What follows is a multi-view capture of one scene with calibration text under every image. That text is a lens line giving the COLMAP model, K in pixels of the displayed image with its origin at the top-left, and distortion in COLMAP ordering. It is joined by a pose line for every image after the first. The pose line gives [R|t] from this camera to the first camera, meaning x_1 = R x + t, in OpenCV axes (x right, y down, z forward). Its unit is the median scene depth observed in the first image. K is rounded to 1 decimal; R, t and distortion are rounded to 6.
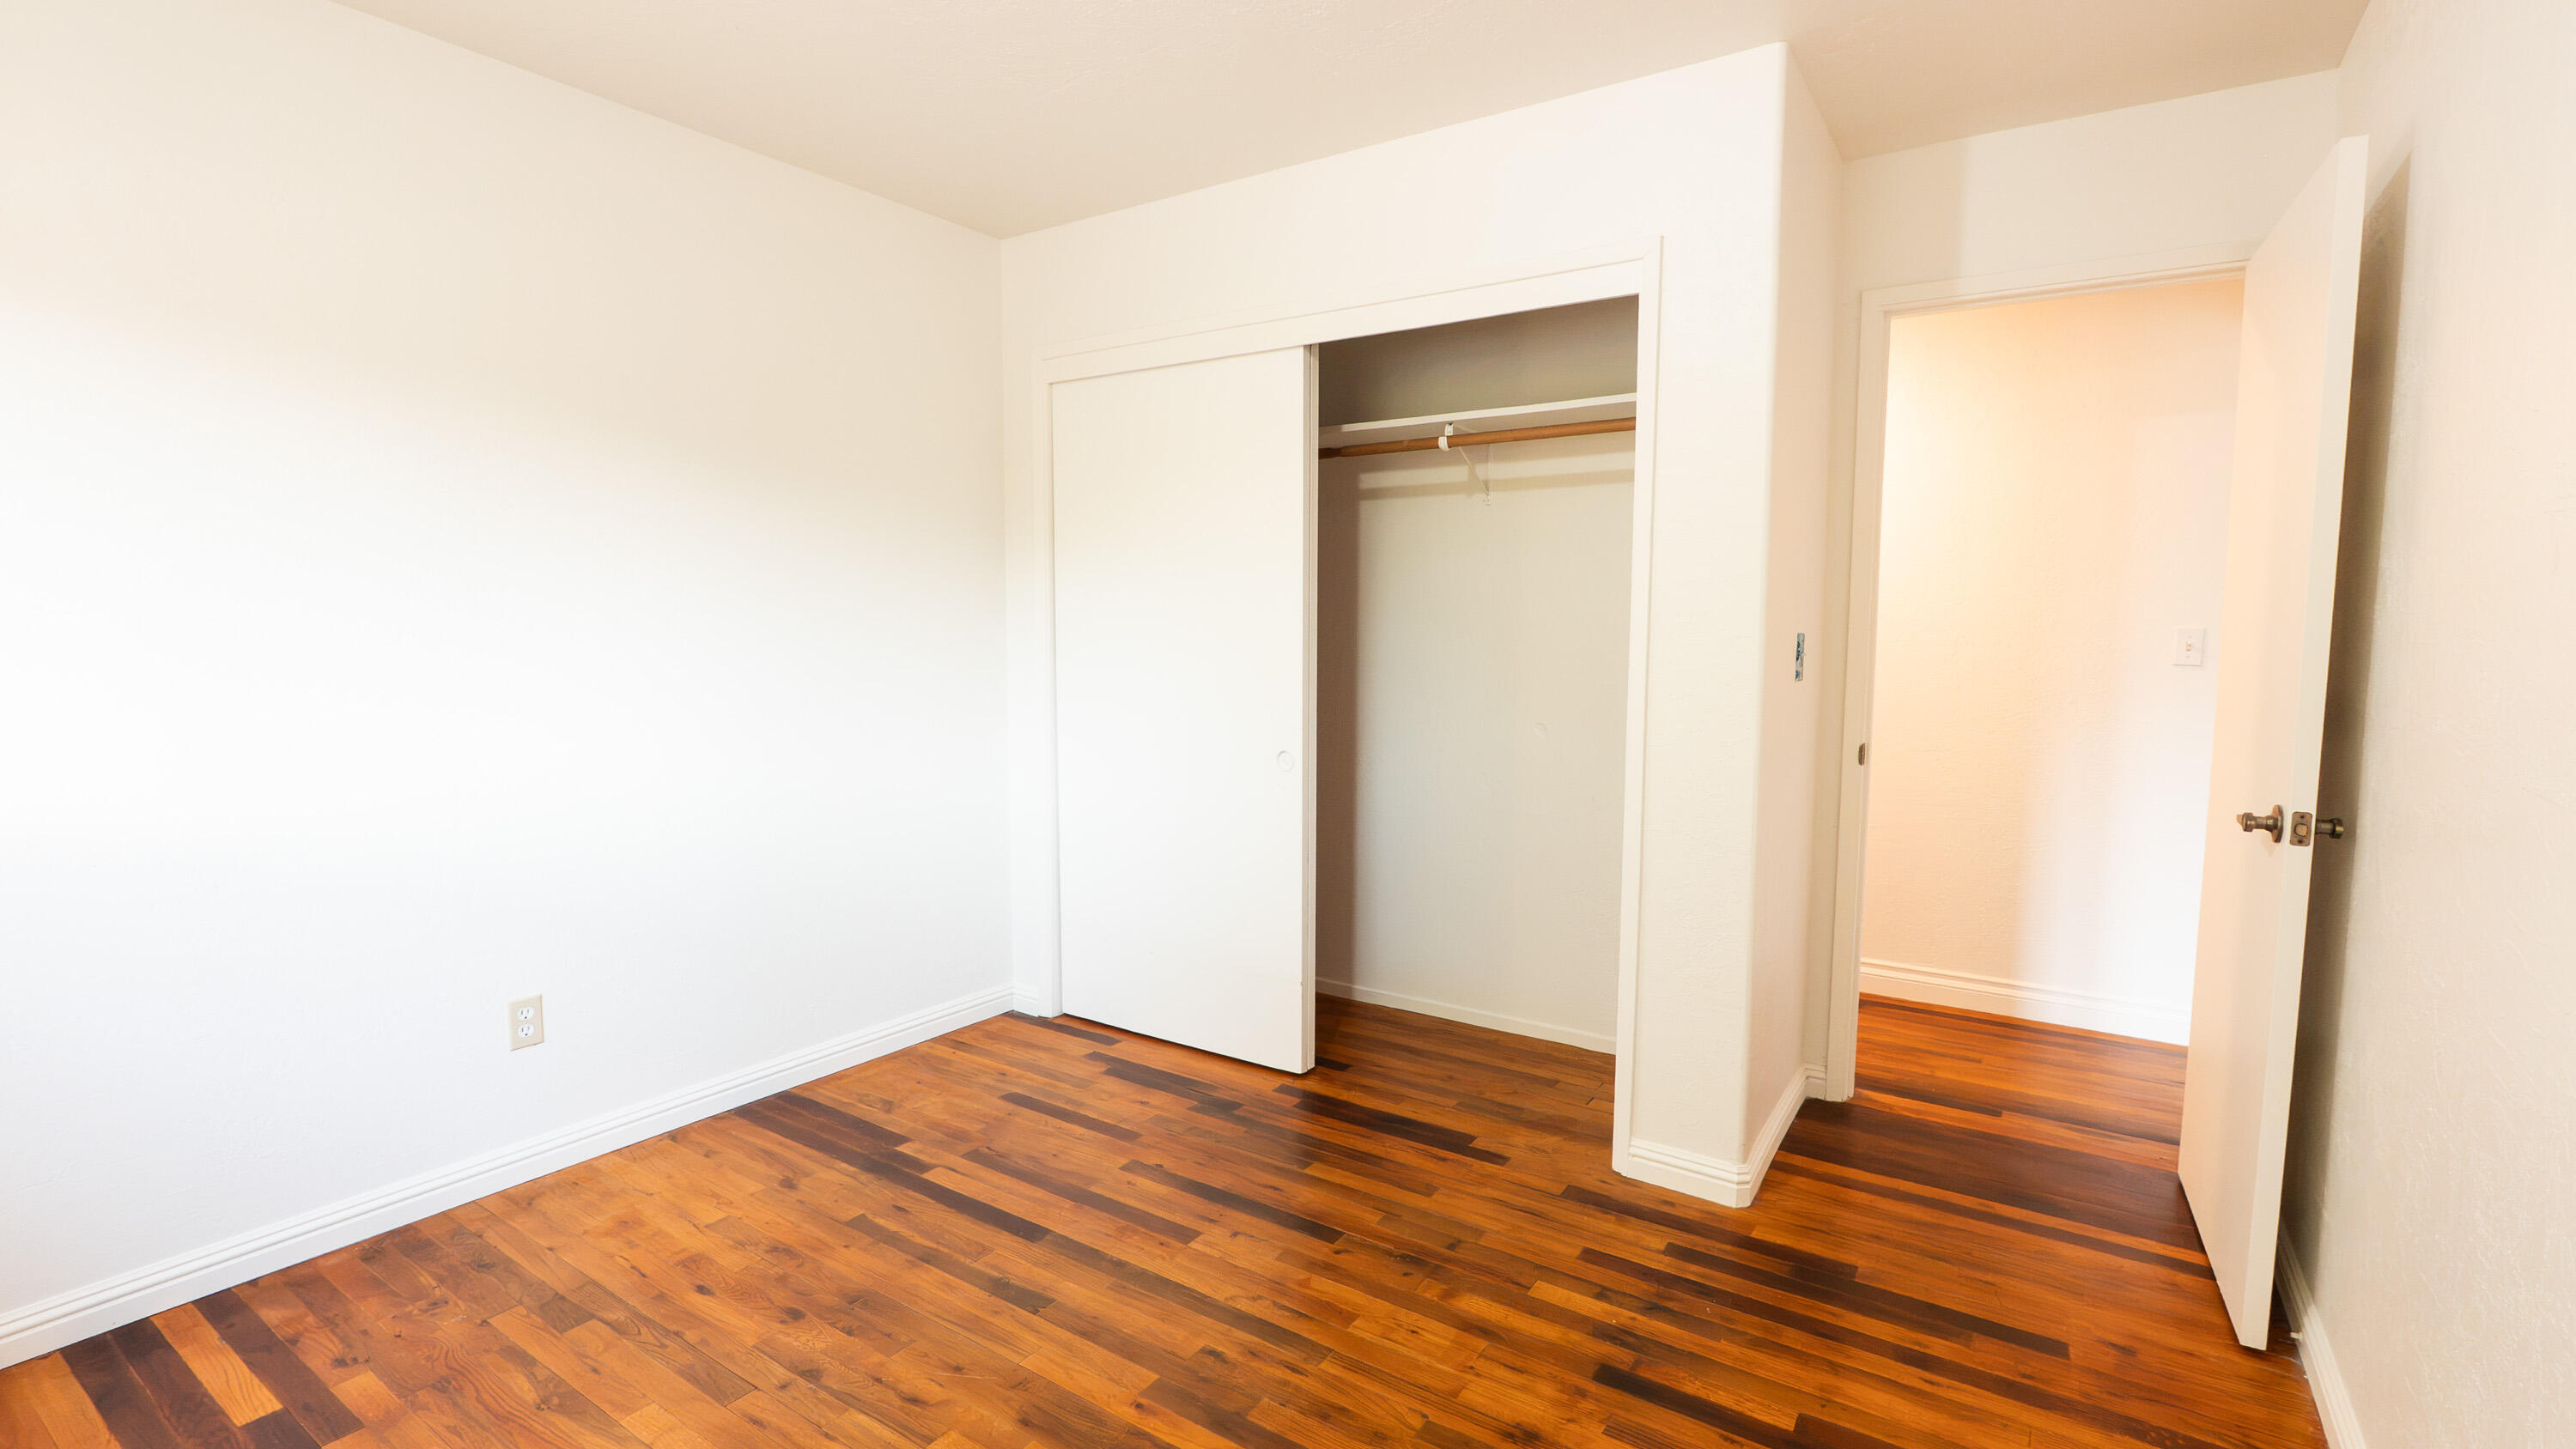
lens RADIAL K [[1162.0, 0, 1286.5], [0, 1162.0, 736.6], [0, 0, 1]] dist [-0.000014, -0.000041]
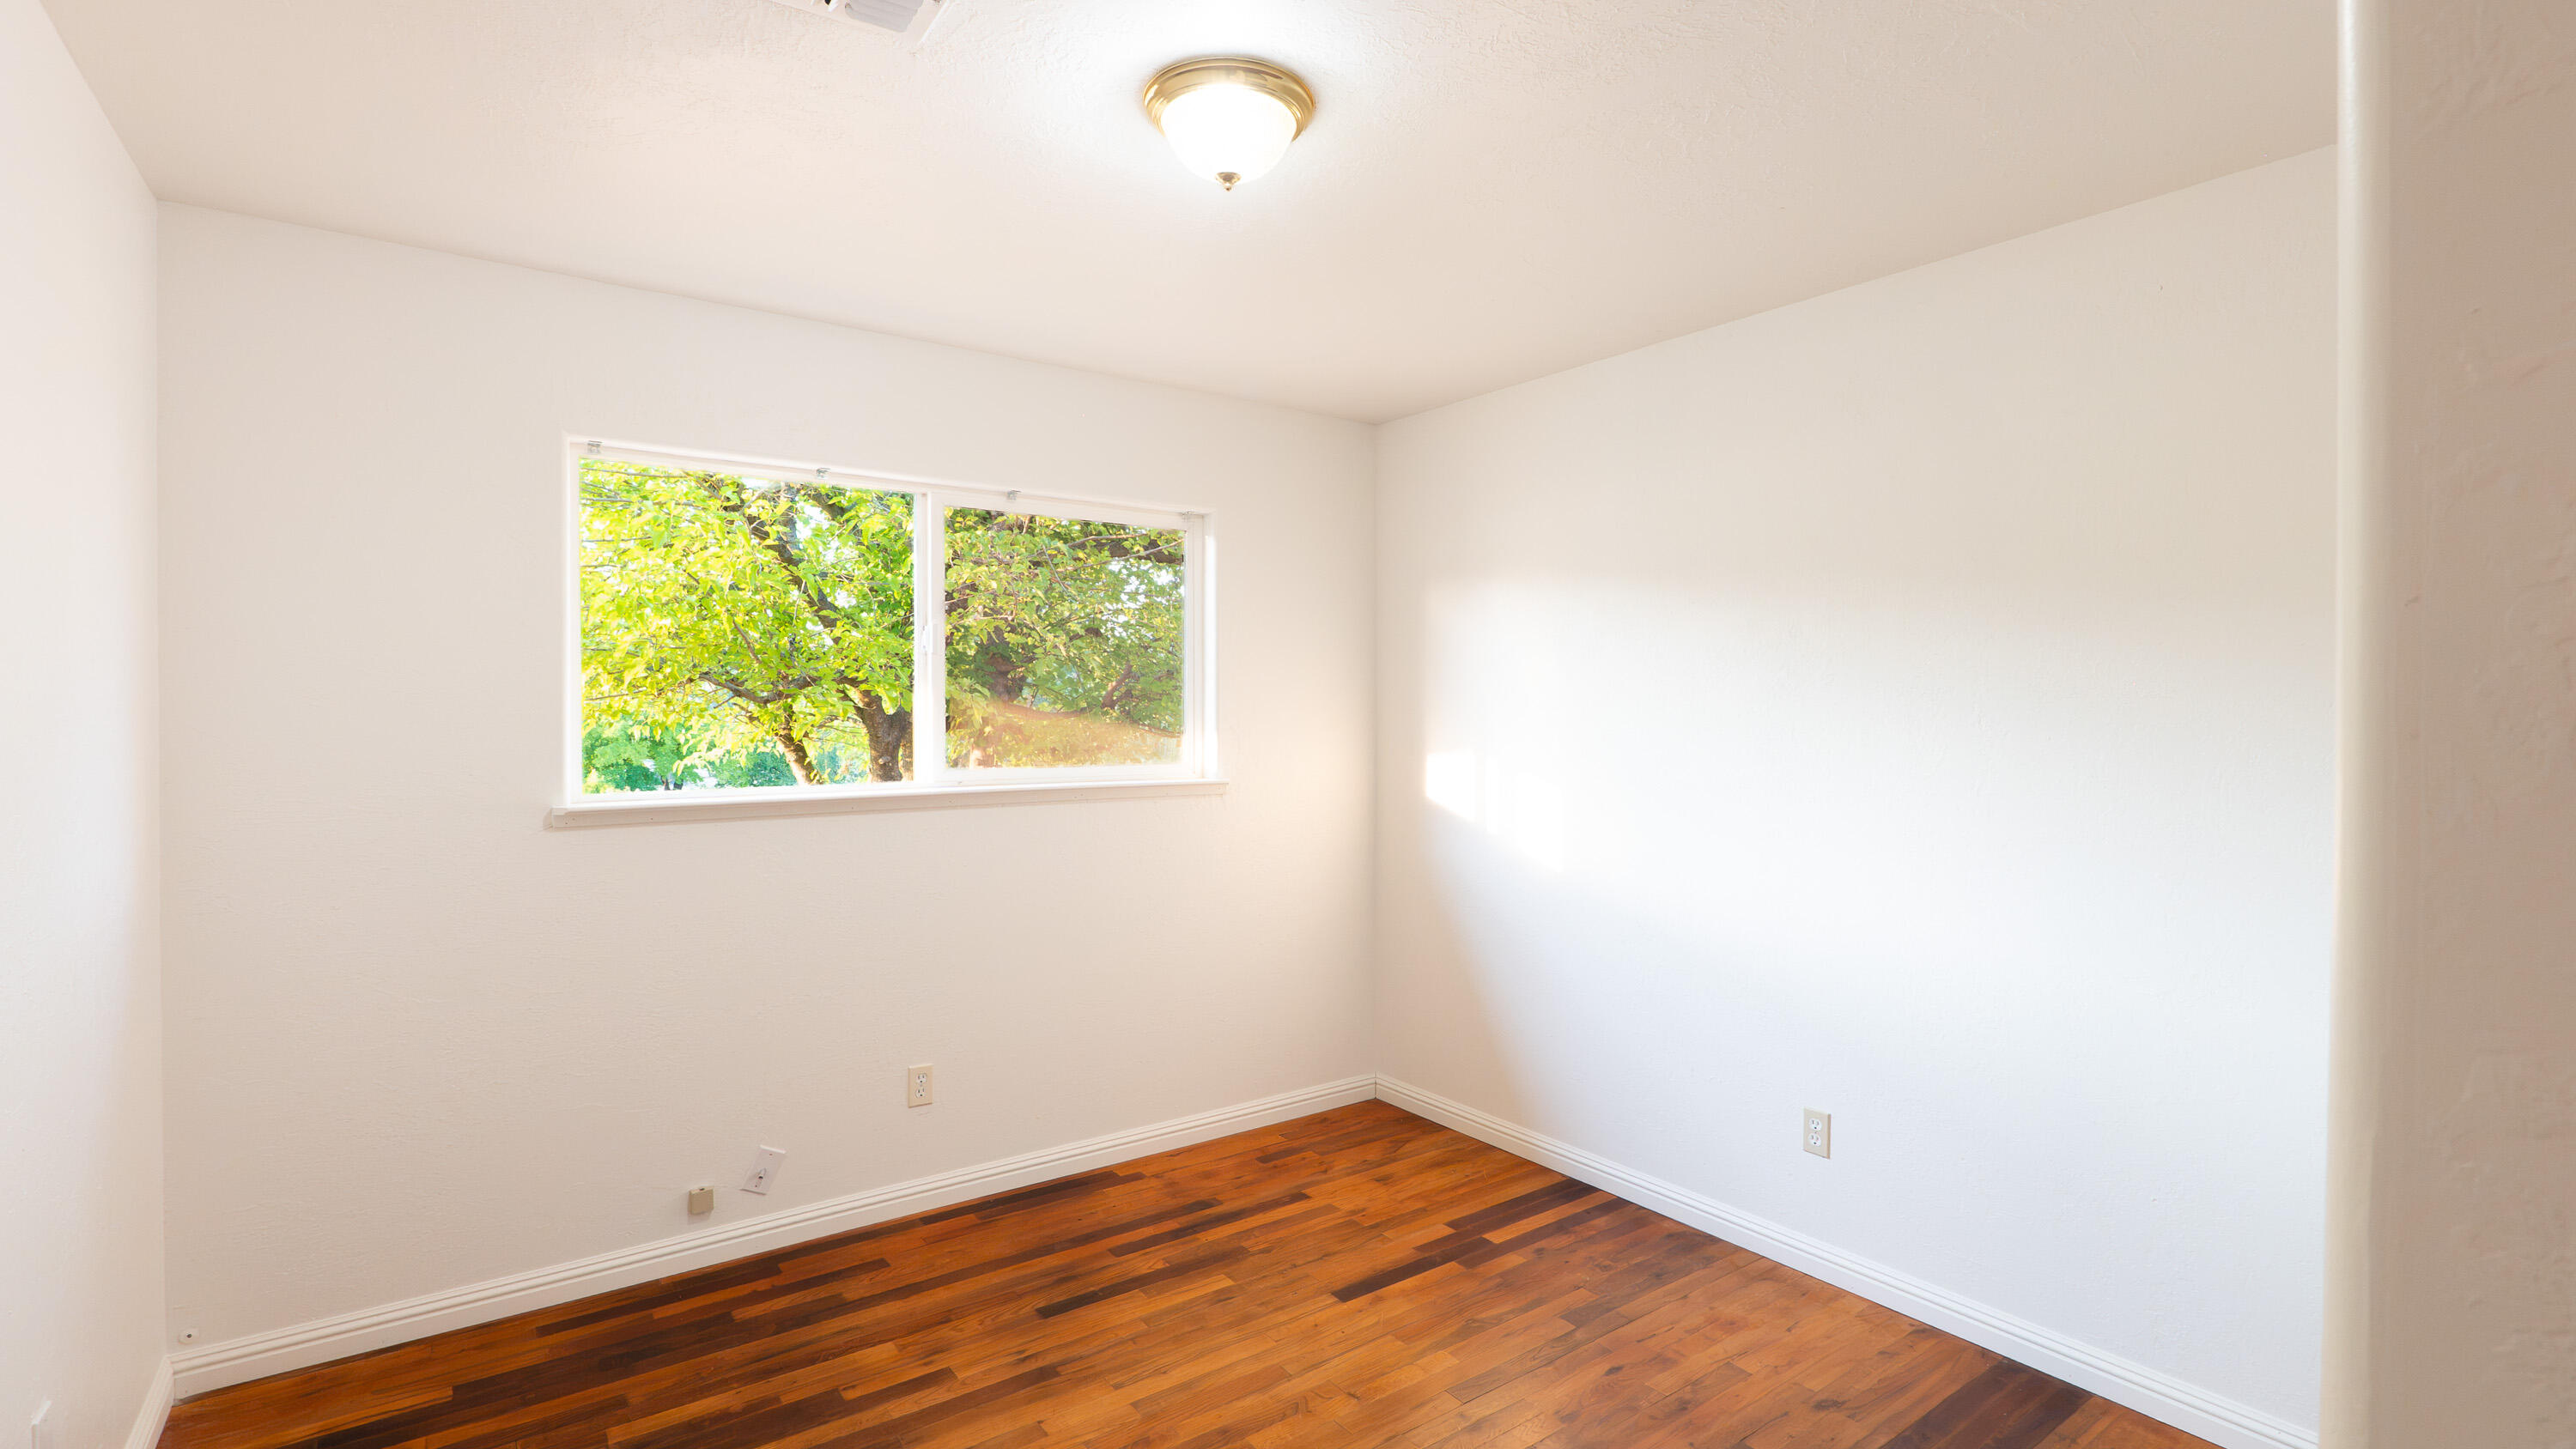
lens RADIAL K [[1162.0, 0, 1286.7], [0, 1162.0, 717.5], [0, 0, 1]] dist [-0.000014, -0.000041]
pose [[-0.325967, 0.004772, -0.945369, 0.631898], [-0.096880, 0.994554, 0.038424, -0.162316], [0.940404, 0.104112, -0.323729, 0.928810]]
